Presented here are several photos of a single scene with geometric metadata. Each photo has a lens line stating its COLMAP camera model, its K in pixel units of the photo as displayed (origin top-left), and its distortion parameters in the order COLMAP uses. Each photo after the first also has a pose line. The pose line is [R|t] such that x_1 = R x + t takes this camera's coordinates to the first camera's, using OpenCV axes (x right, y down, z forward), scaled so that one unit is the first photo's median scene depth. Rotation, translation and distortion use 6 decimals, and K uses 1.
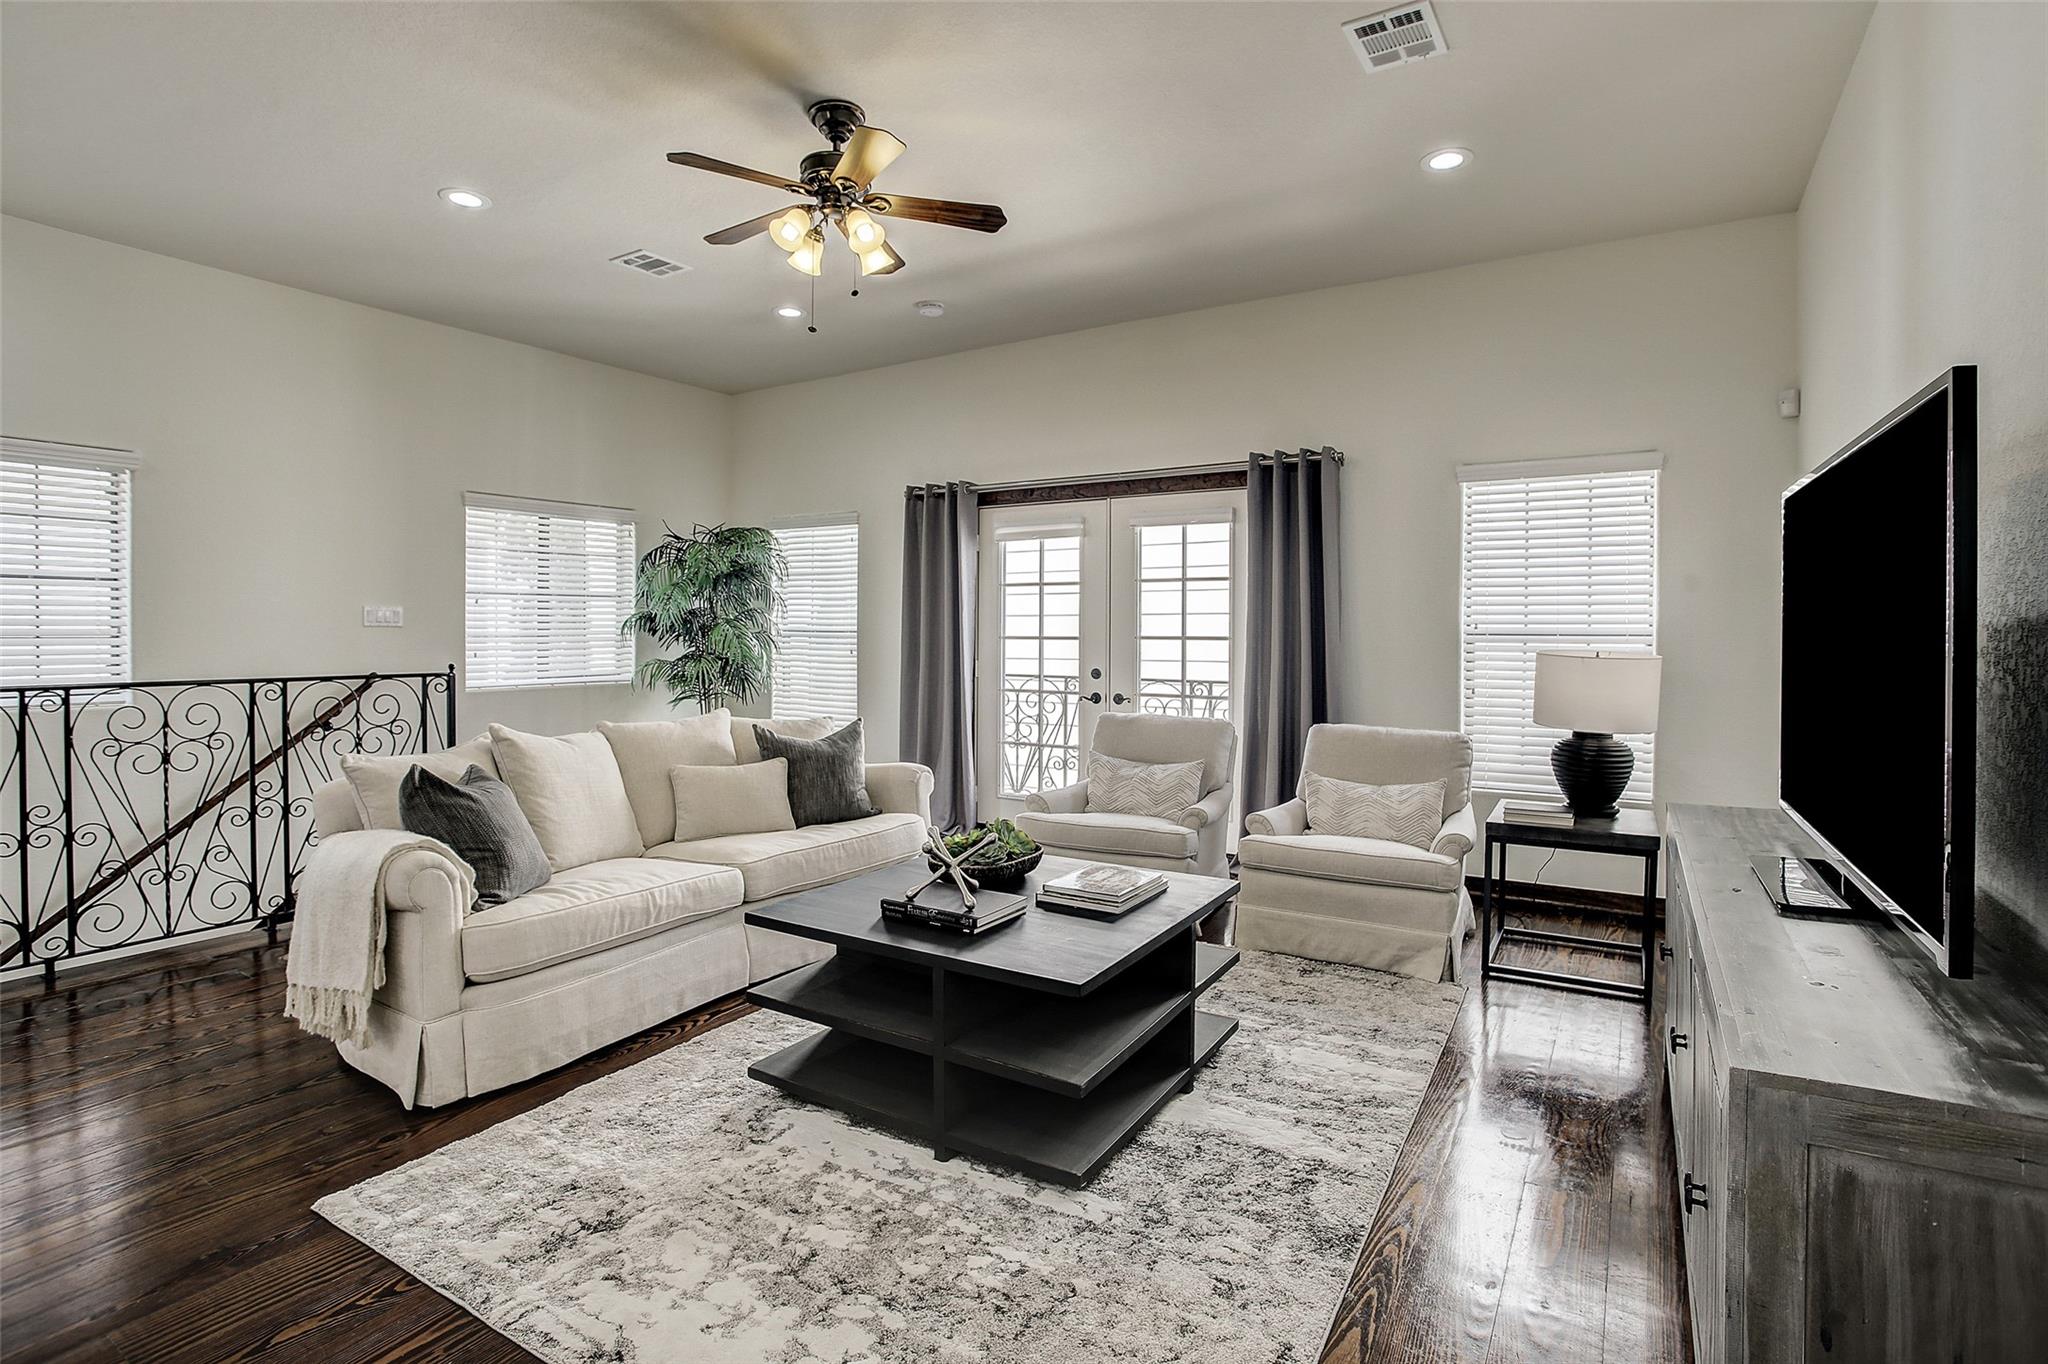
lens RADIAL K [[1005.9, 0, 1003.7], [0, 1005.9, 650.7], [0, 0, 1]] dist [-0.067543, 0.025329]
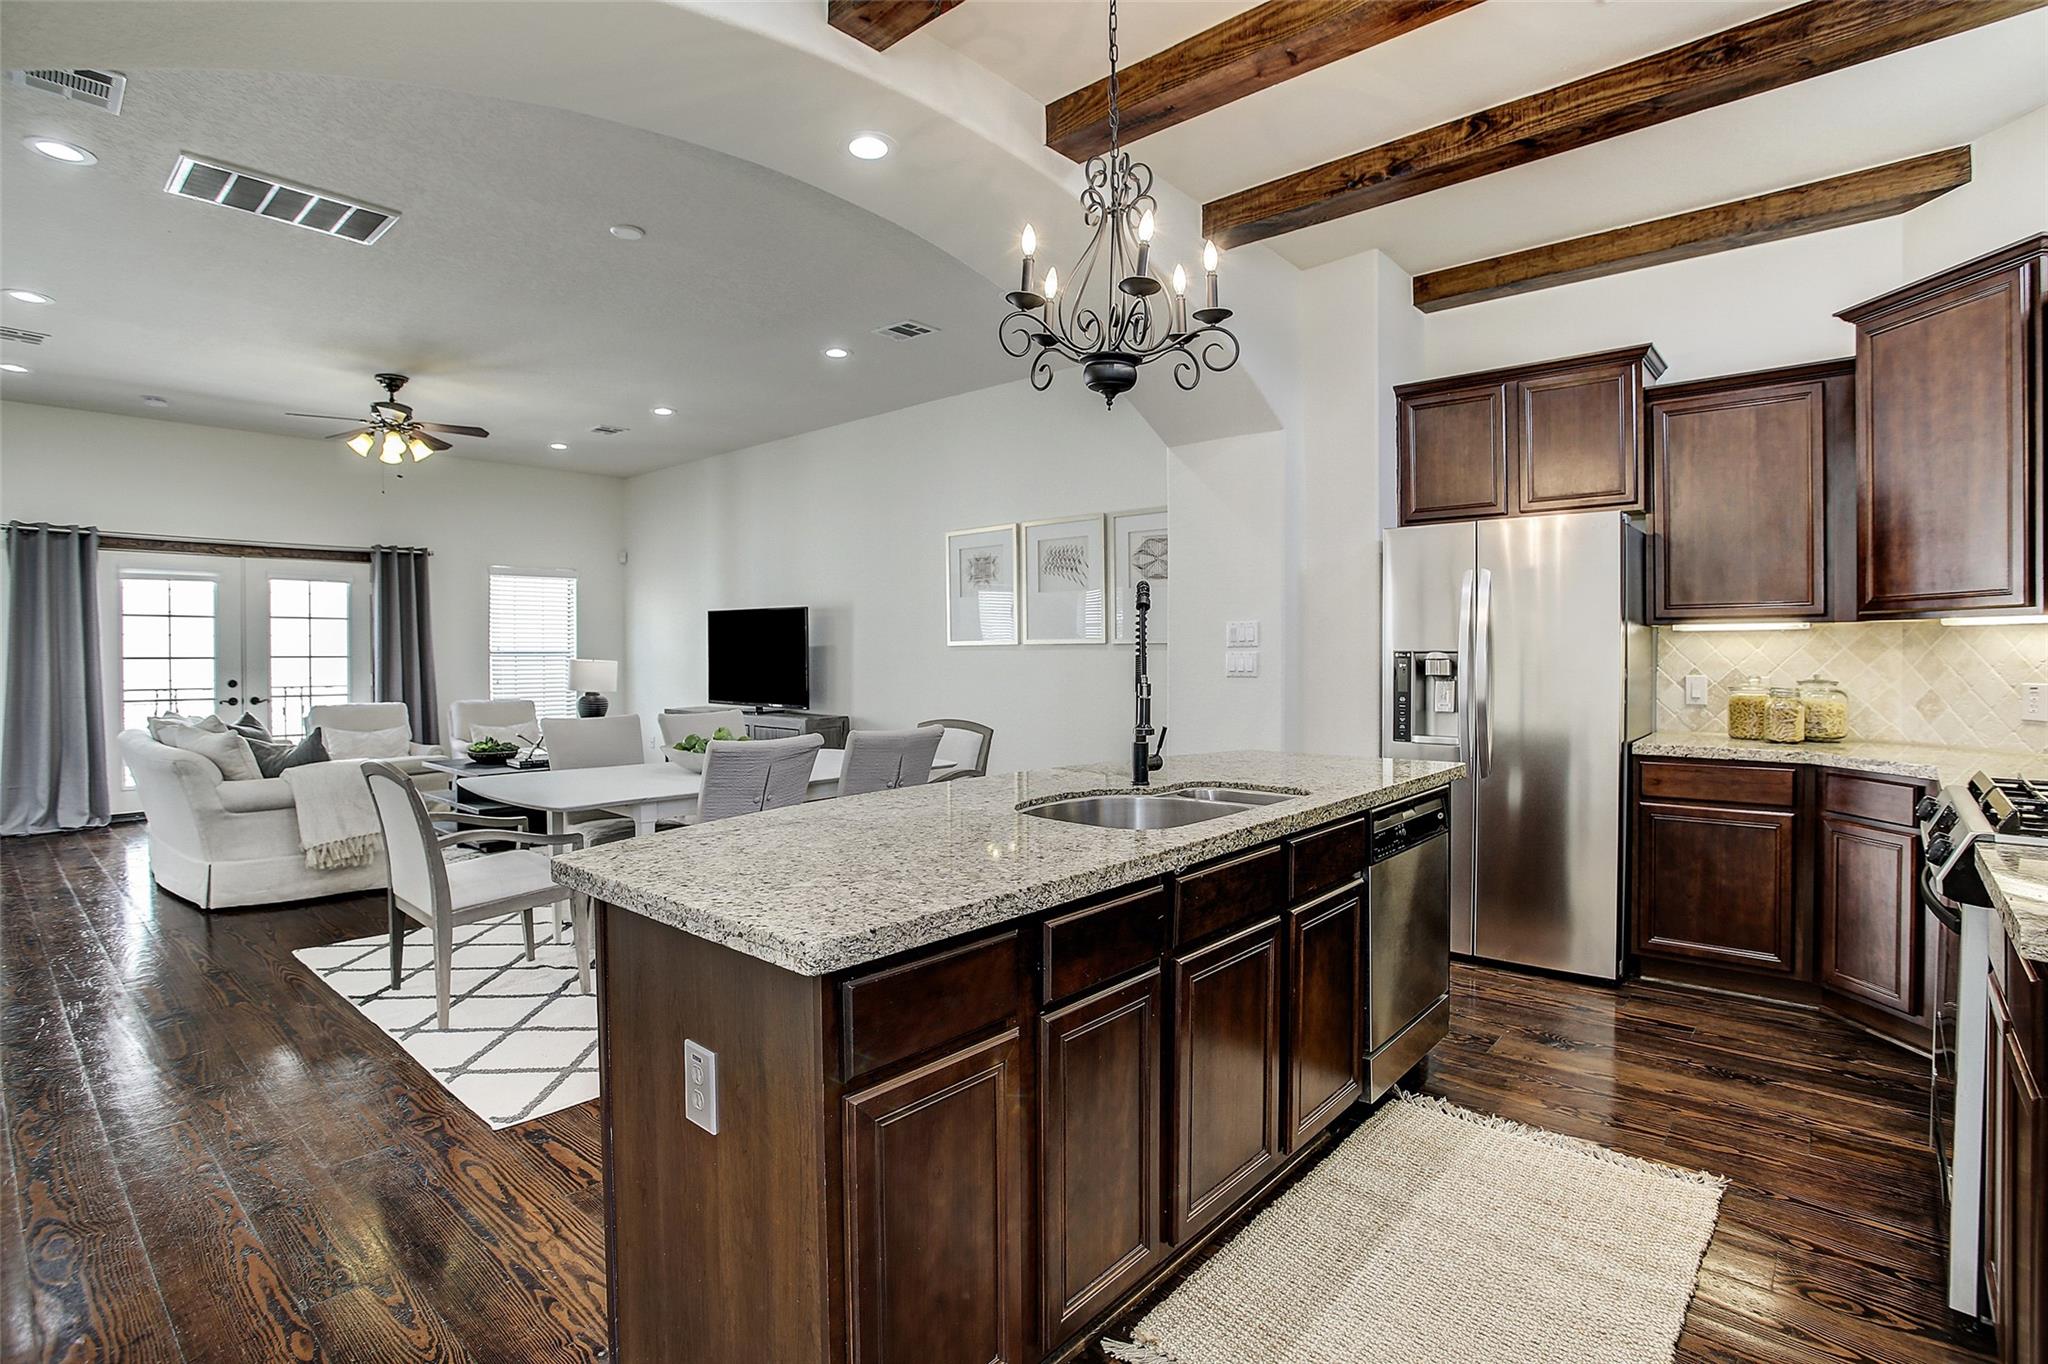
lens RADIAL K [[1005.9, 0, 1042.0], [0, 1005.9, 668.8], [0, 0, 1]] dist [-0.067543, 0.025329]
pose [[0.138303, -0.022076, 0.990144, -1.276773], [0.022062, 0.999572, 0.019205, 0.001823], [-0.990144, 0.019189, 0.138731, -0.325526]]
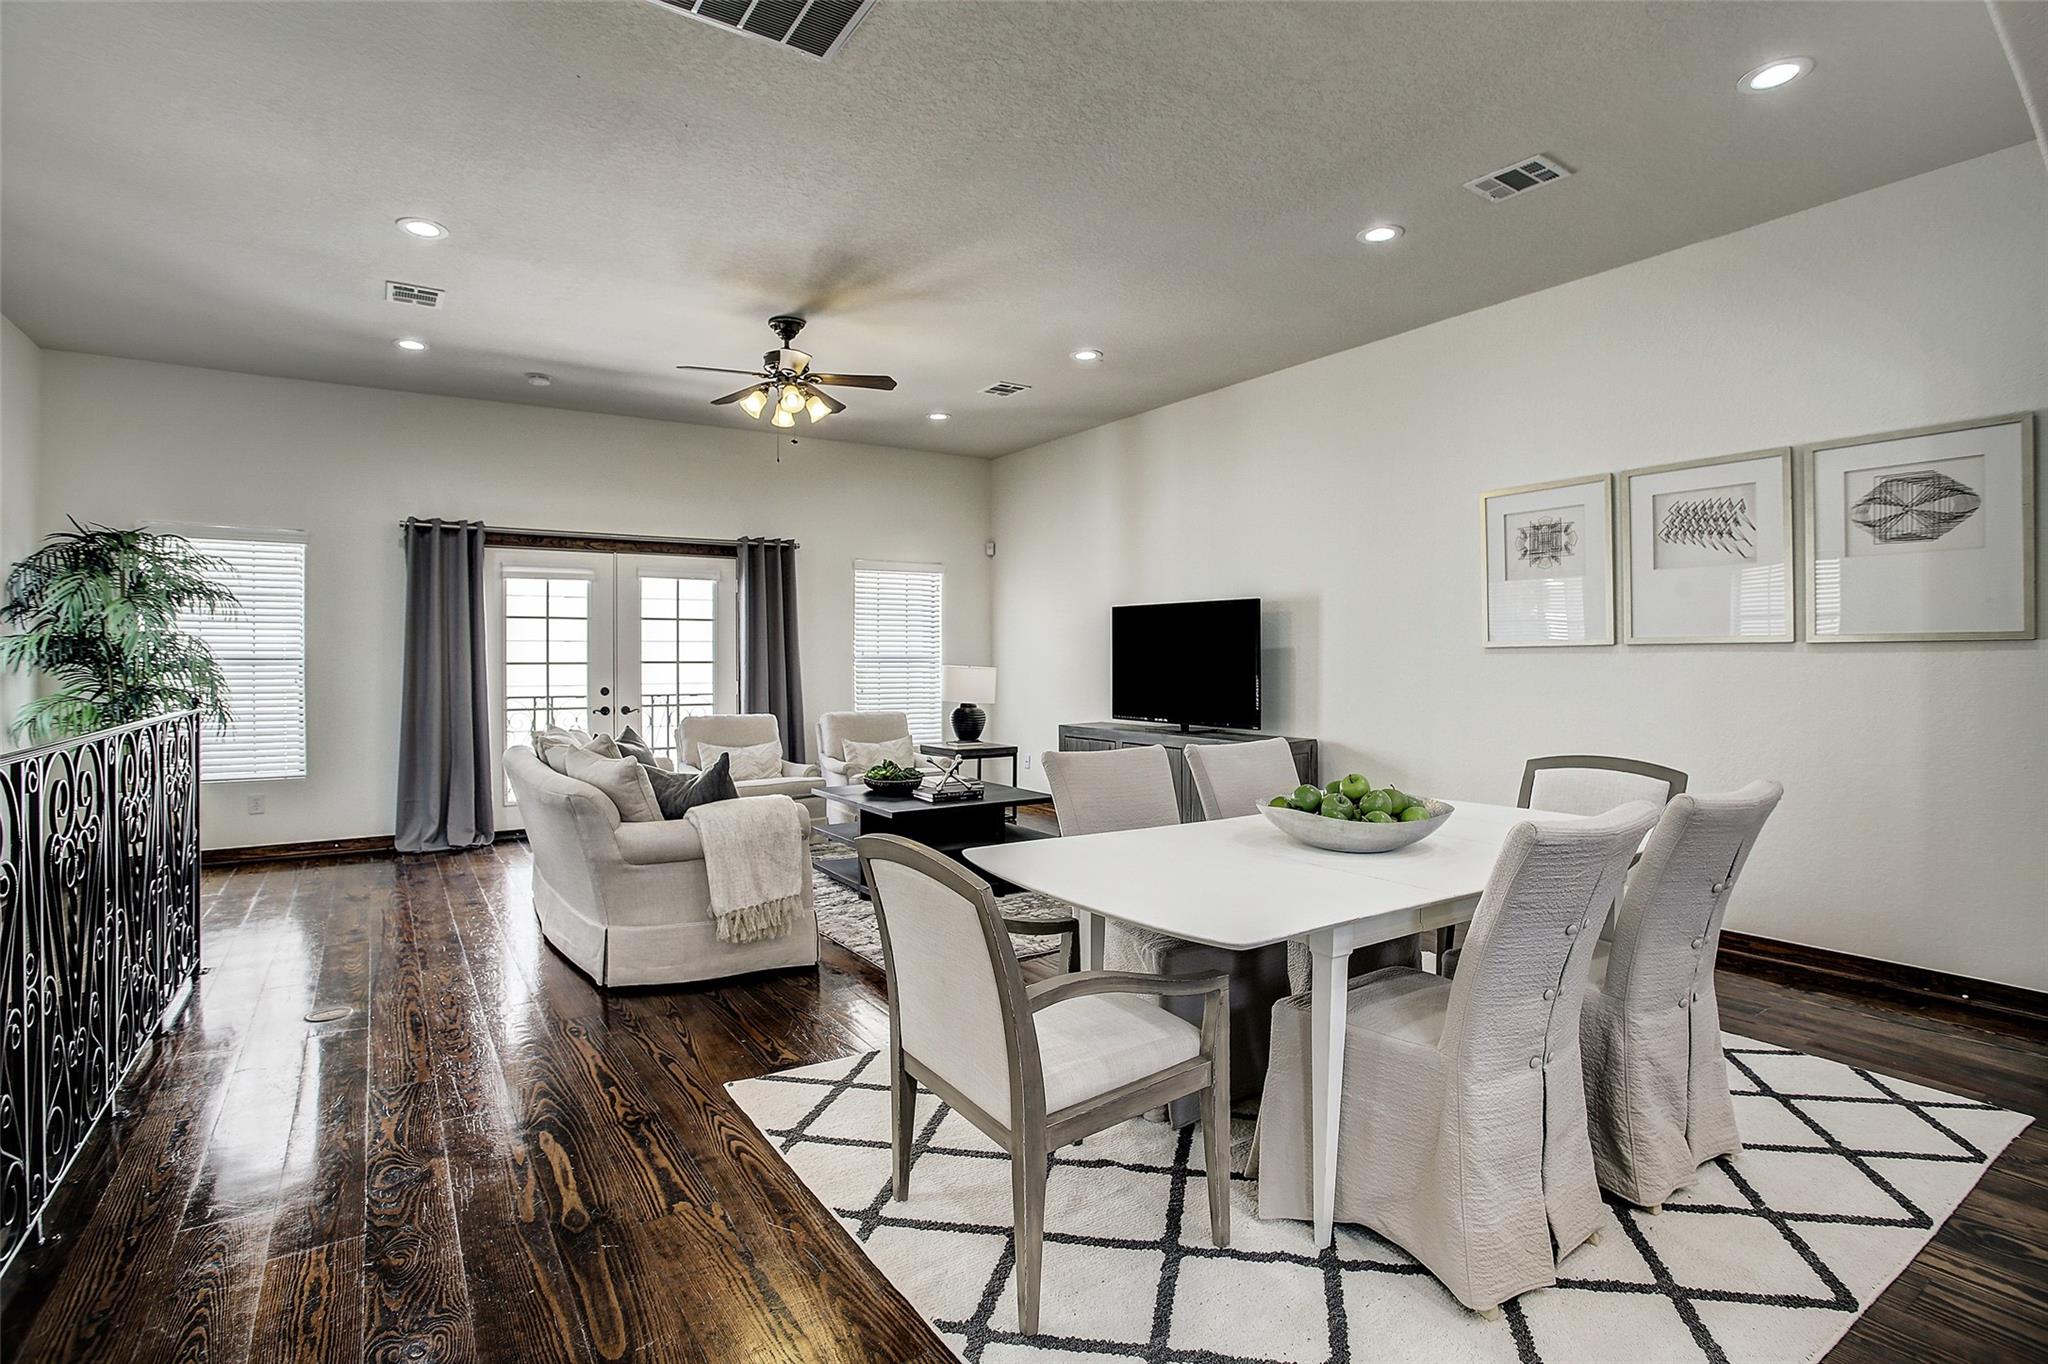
lens RADIAL K [[1005.9, 0, 1032.7], [0, 1005.9, 675.7], [0, 0, 1]] dist [-0.067543, 0.025329]
pose [[0.391655, -0.020569, 0.919882, -1.007147], [0.022471, 0.999666, 0.012786, -0.000818], [-0.919838, 0.015663, 0.391987, 0.032384]]
